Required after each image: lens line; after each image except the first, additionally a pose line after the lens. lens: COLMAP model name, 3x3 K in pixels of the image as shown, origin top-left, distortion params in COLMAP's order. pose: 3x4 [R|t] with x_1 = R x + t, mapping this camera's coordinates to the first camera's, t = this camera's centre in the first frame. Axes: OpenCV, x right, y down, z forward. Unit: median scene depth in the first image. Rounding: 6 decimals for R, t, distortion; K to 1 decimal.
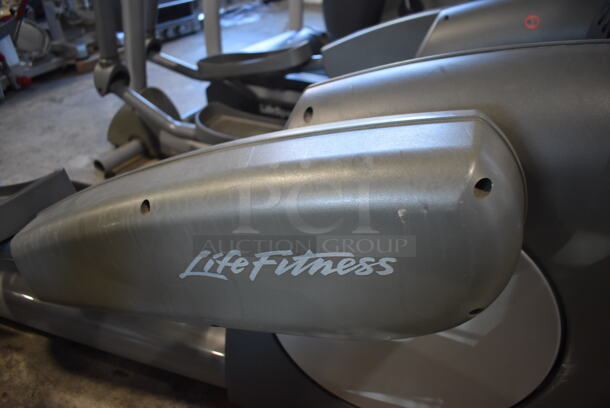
lens RADIAL K [[472.2, 0, 303.0], [0, 472.2, 199.6], [0, 0, 1]] dist [-0.096763, 0.015452]
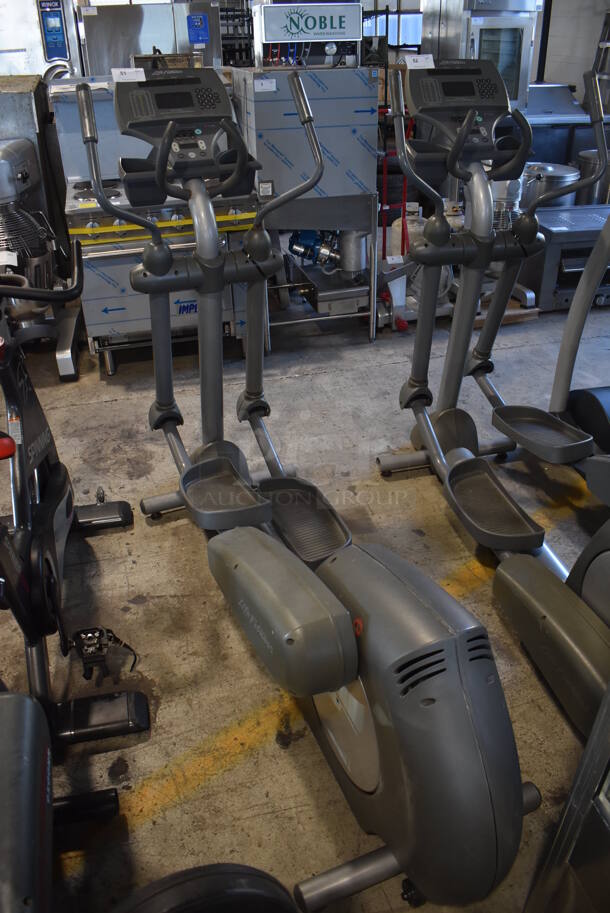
lens RADIAL K [[706.8, 0, 302.1], [0, 706.8, 457.7], [0, 0, 1]] dist [-0.096763, 0.015452]
pose [[0.661917, 0.407847, -0.628910, 0.496624], [-0.382131, 0.905407, 0.184969, -0.337198], [0.644859, 0.117891, 0.755155, -0.381852]]
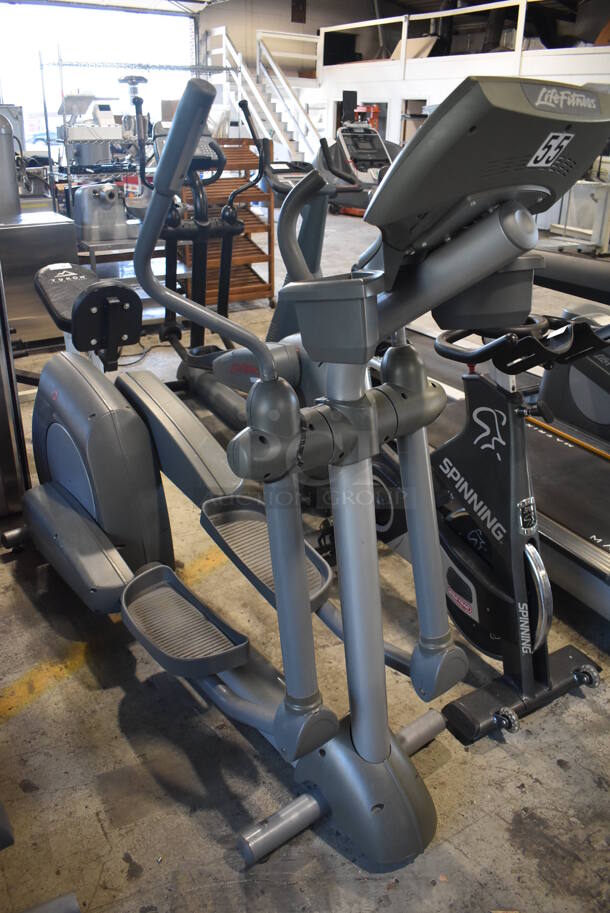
lens RADIAL K [[706.8, 0, 304.5], [0, 706.8, 456.2], [0, 0, 1]] dist [-0.096763, 0.015452]
pose [[-0.846171, -0.230256, 0.480600, -0.948401], [0.265780, 0.599334, 0.755089, -0.927651], [-0.461904, 0.766668, -0.445942, 0.865911]]
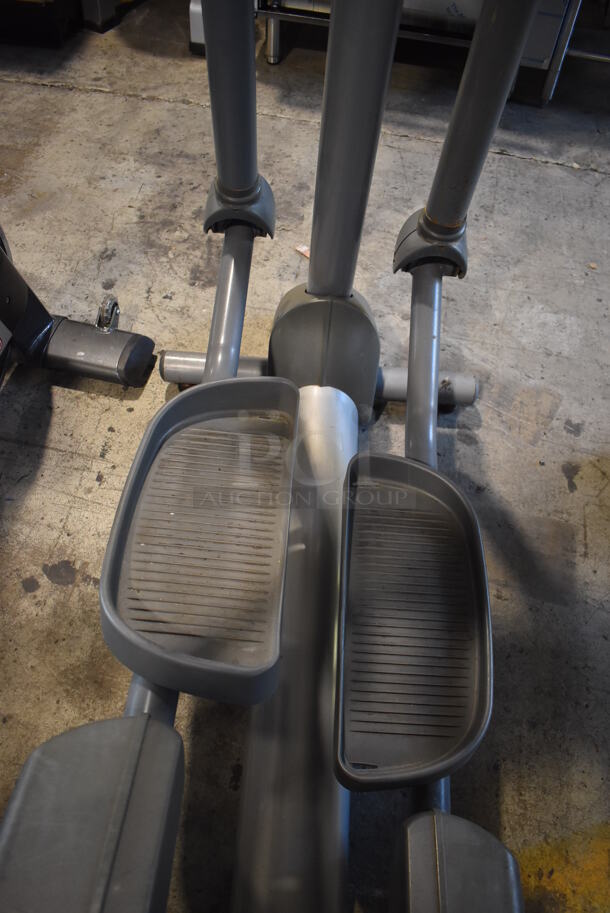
lens RADIAL K [[706.8, 0, 305.1], [0, 706.8, 458.2], [0, 0, 1]] dist [-0.096763, 0.015452]
pose [[0.267604, 0.817442, -0.510075, -0.141566], [-0.542421, 0.565336, 0.621429, -0.347358], [0.796346, 0.110378, 0.594684, 0.252740]]
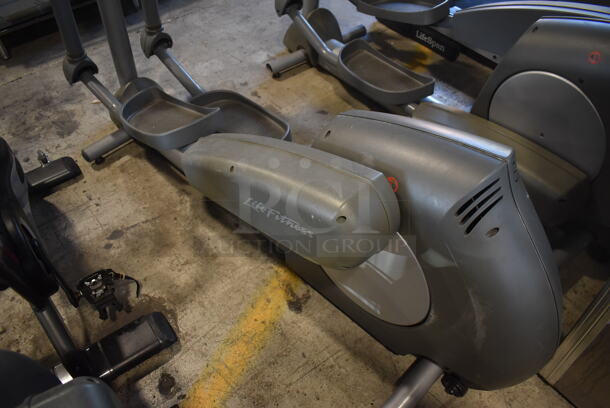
lens RADIAL K [[472.2, 0, 302.0], [0, 472.2, 203.0], [0, 0, 1]] dist [-0.096763, 0.015452]
pose [[0.894685, 0.300942, -0.330110, 0.202534], [-0.193070, 0.926928, 0.321757, -0.170948], [0.402819, -0.224137, 0.887412, -0.231982]]
